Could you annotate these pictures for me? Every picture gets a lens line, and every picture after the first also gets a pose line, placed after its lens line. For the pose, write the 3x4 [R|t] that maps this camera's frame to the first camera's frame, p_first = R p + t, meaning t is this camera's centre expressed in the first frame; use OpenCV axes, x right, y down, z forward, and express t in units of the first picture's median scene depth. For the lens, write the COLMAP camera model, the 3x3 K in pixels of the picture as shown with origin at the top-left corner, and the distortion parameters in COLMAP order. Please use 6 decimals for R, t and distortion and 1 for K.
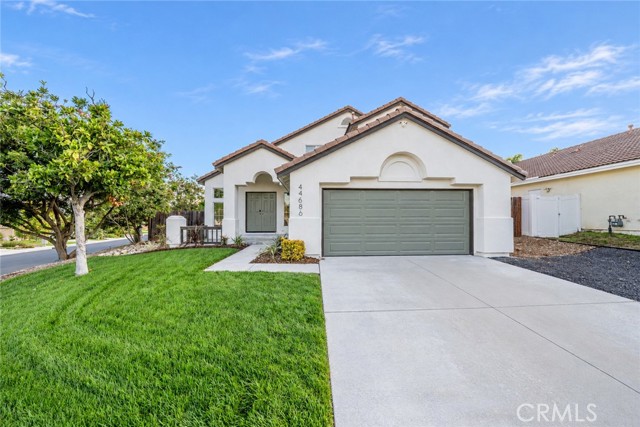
lens RADIAL K [[216.7, 0, 320.6], [0, 216.7, 217.4], [0, 0, 1]] dist [-0.021957, -0.000046]
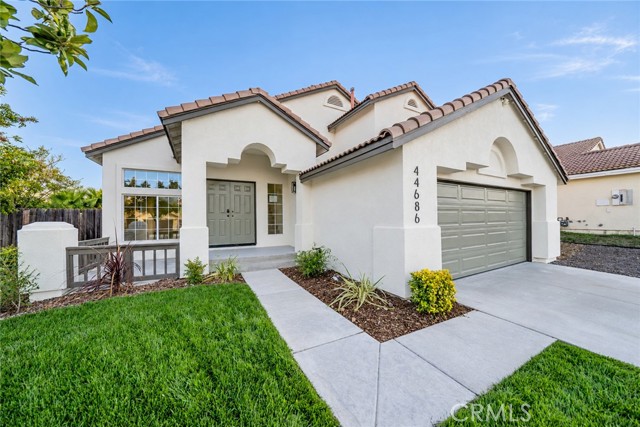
lens RADIAL K [[216.7, 0, 320.6], [0, 216.7, 217.4], [0, 0, 1]] dist [-0.021957, -0.000046]
pose [[0.903474, -0.005458, 0.428607, -0.504314], [0.004384, 0.999984, 0.003495, -0.022947], [-0.428619, -0.001278, 0.903484, 0.556346]]
